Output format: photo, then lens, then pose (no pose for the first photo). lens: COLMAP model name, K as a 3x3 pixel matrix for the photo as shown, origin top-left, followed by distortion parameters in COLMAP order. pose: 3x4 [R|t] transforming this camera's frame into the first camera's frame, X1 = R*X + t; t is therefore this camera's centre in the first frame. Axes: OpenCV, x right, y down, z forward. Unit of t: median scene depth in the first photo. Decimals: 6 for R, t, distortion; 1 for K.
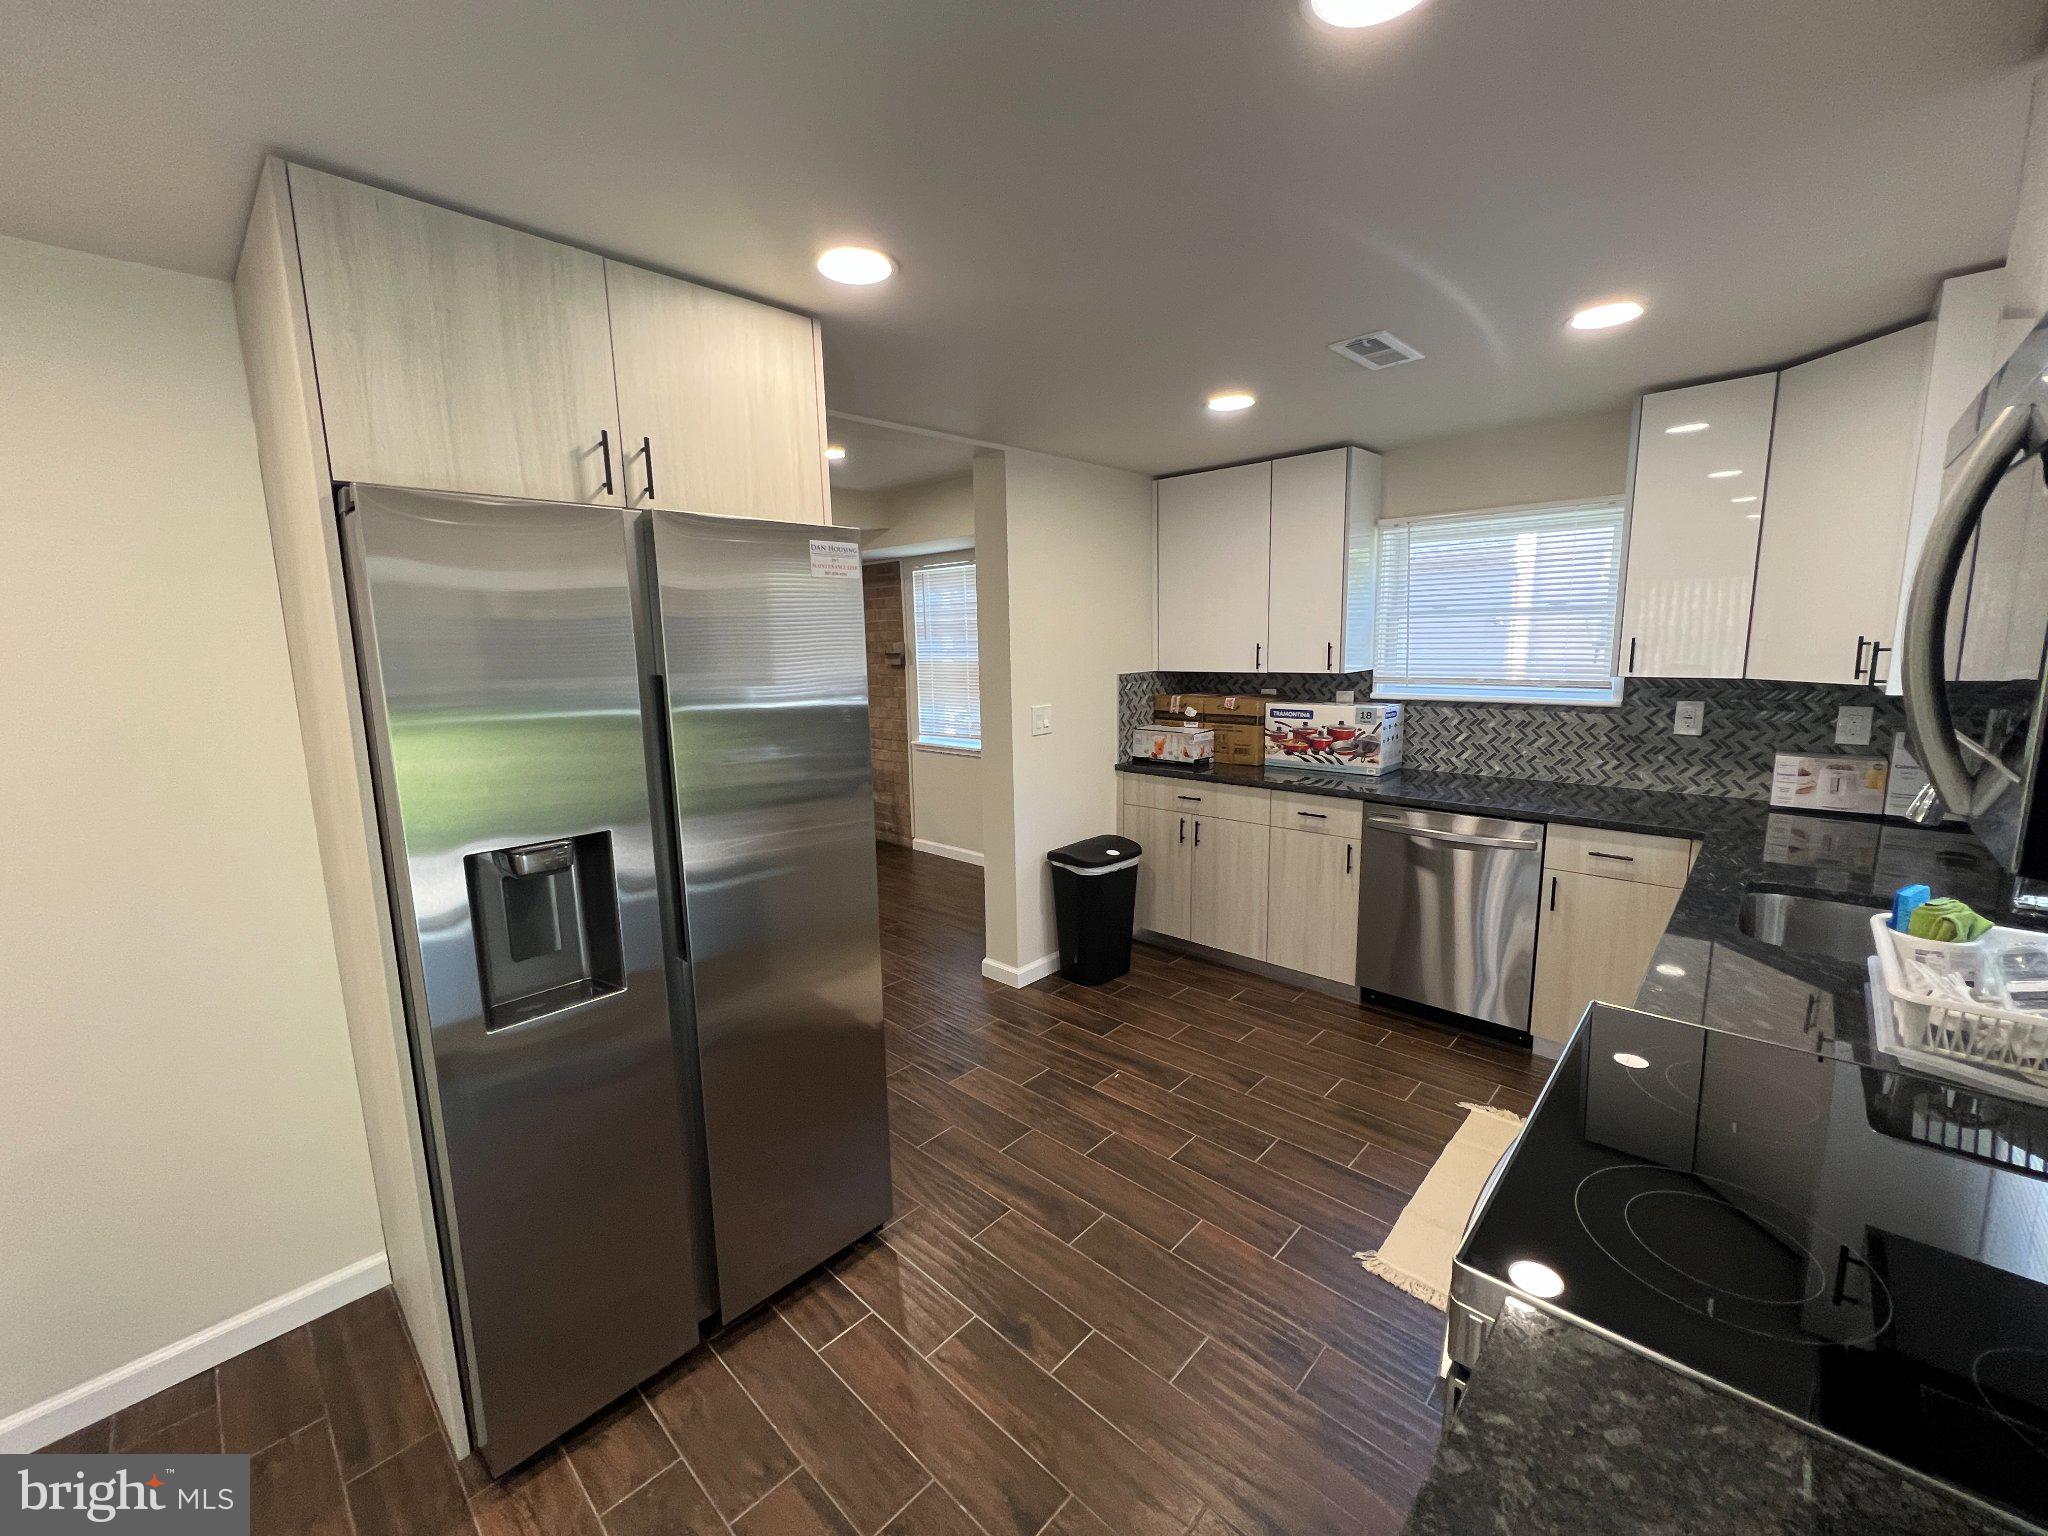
lens RADIAL K [[827.3, 0, 1014.0], [0, 827.3, 766.2], [0, 0, 1]] dist [-0.000301, -0.000289]
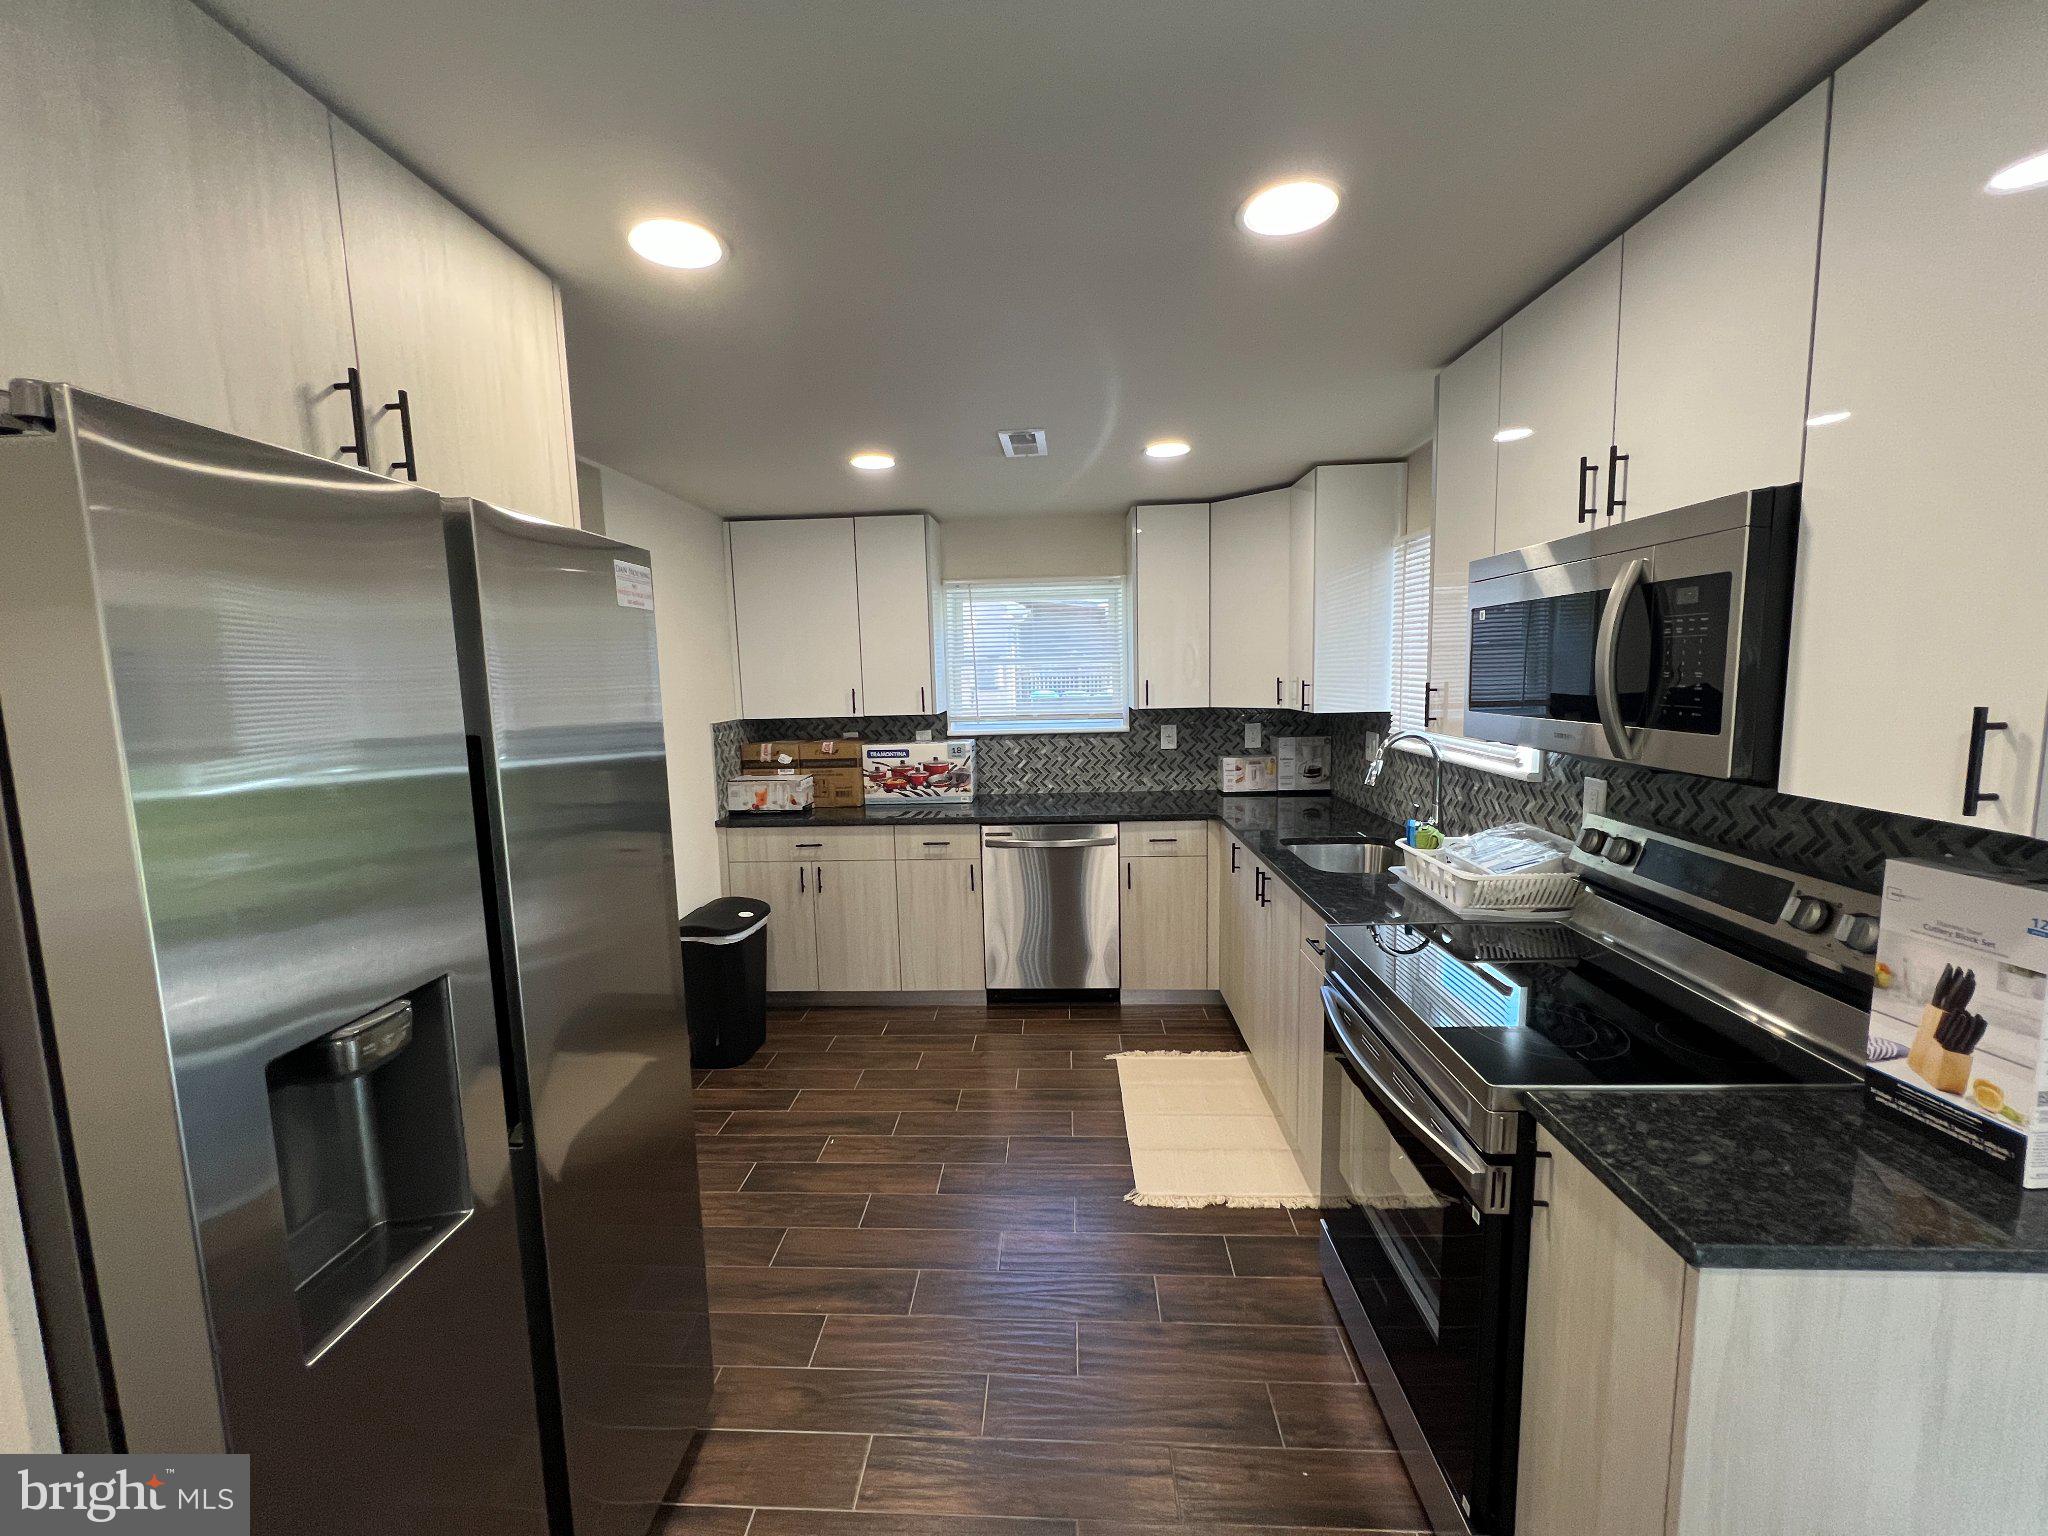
lens RADIAL K [[827.3, 0, 1021.0], [0, 827.3, 765.5], [0, 0, 1]] dist [-0.000301, -0.000289]
pose [[0.755985, -0.072448, 0.650567, -0.260632], [0.111082, 0.993640, -0.018429, -0.010758], [-0.645095, 0.086198, 0.759225, 0.090397]]
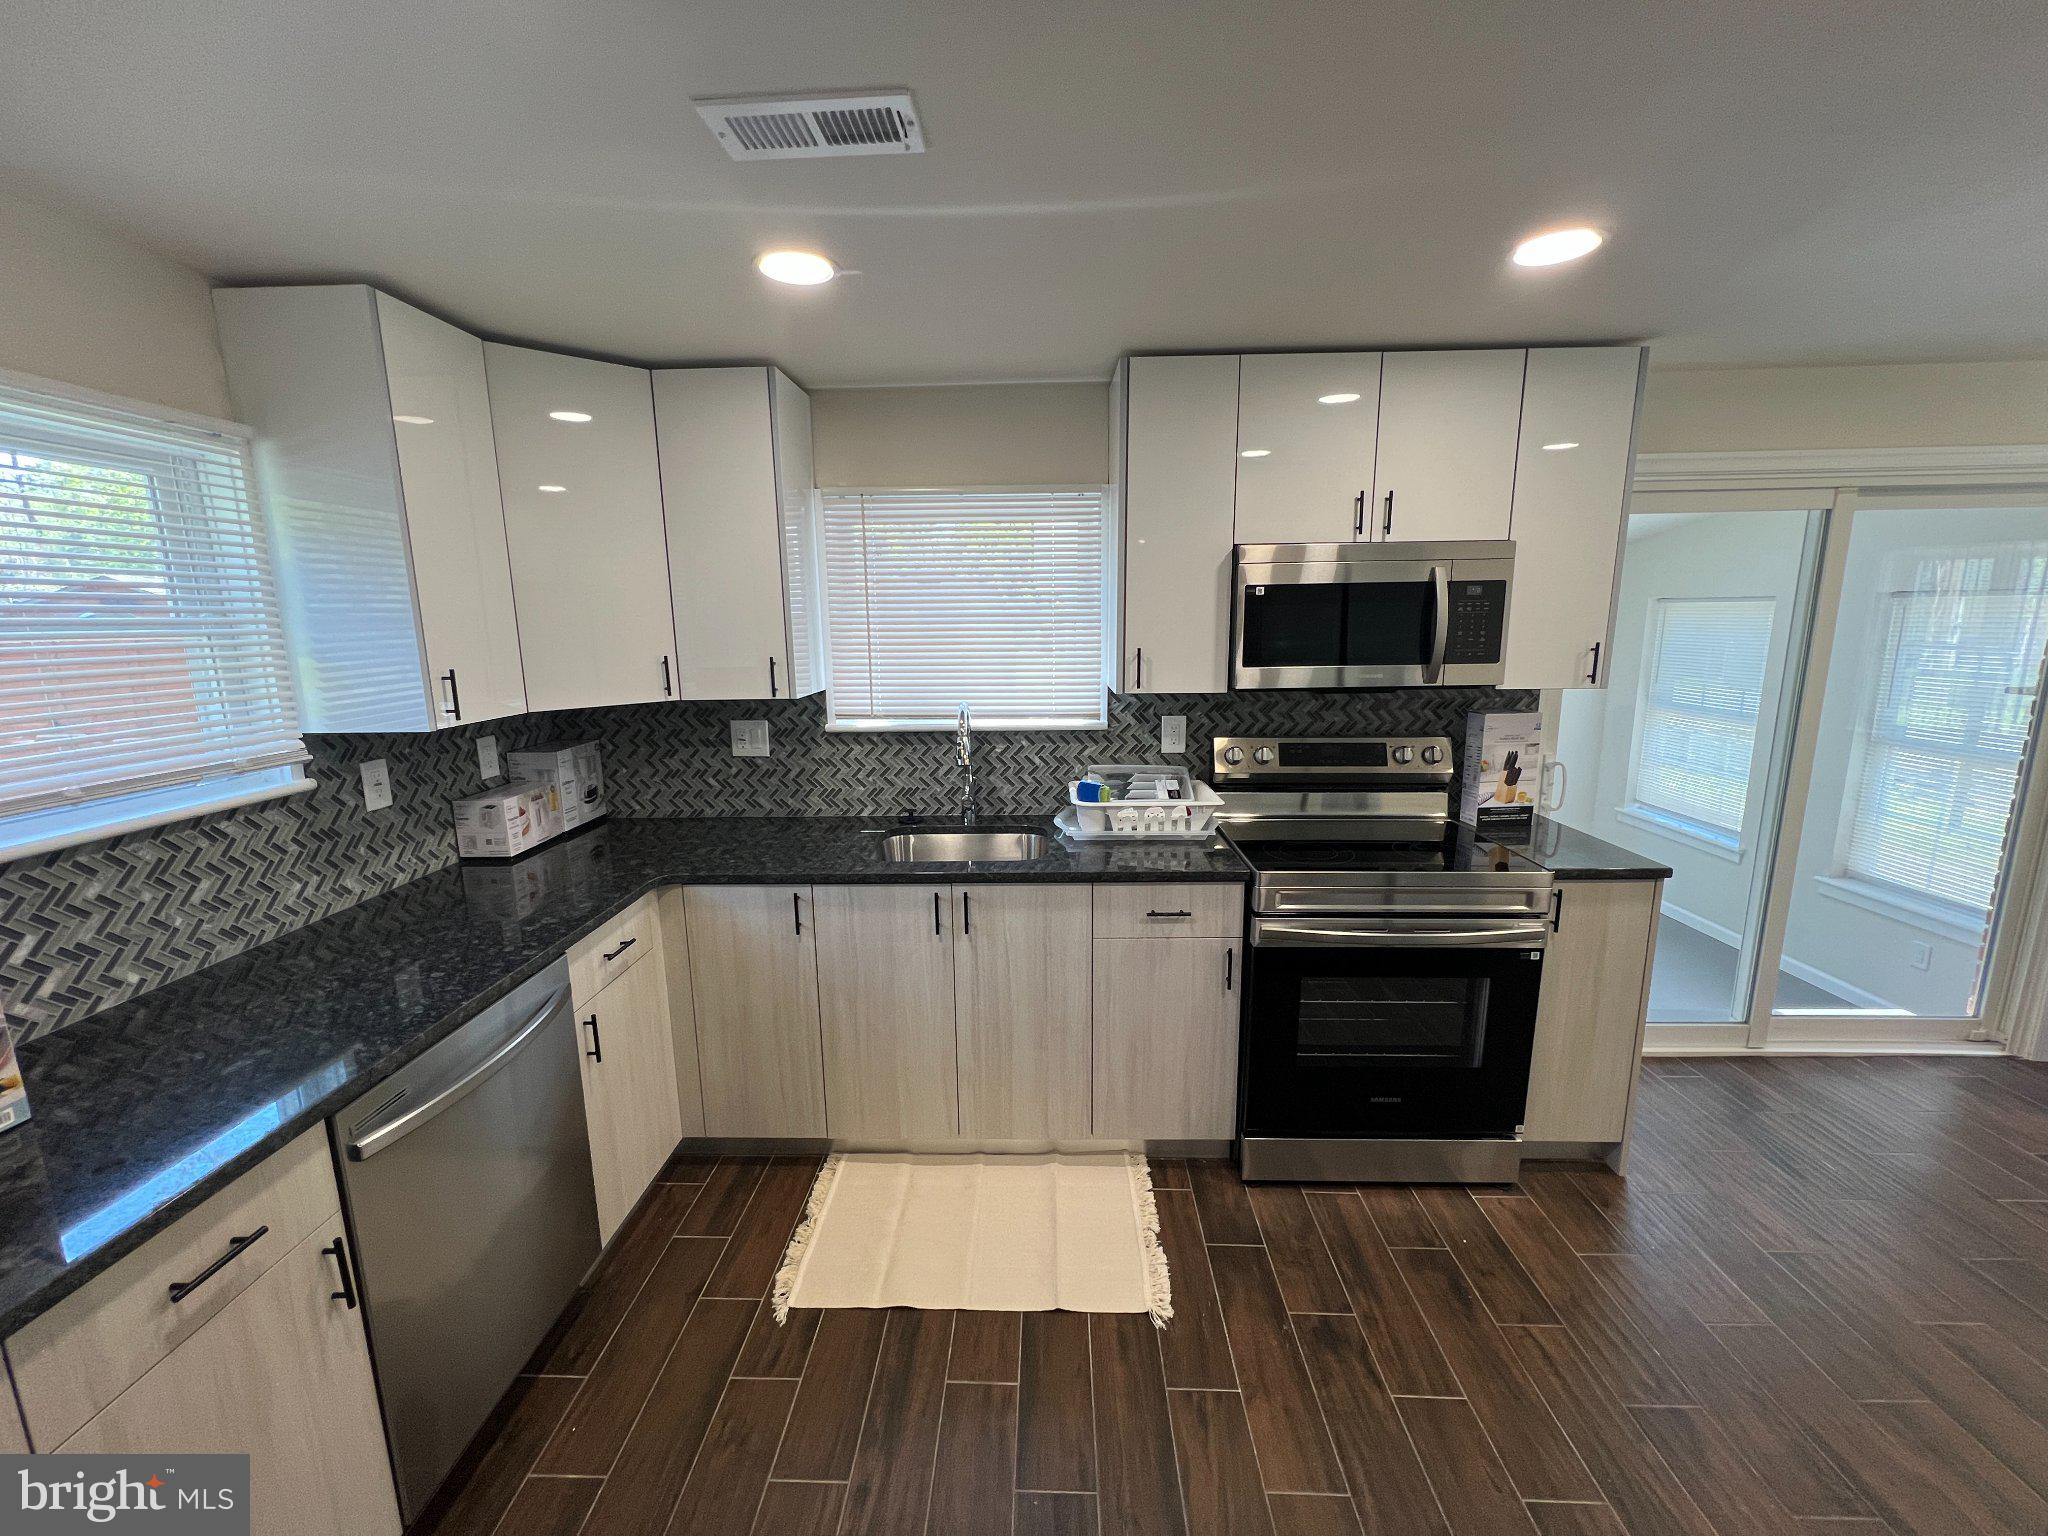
lens RADIAL K [[827.3, 0, 1016.7], [0, 827.3, 764.5], [0, 0, 1]] dist [-0.000301, -0.000289]
pose [[-0.667728, -0.100215, 0.737629, -0.054395], [0.147260, 0.953532, 0.262853, -0.160865], [-0.729695, 0.284137, -0.621942, 0.930881]]
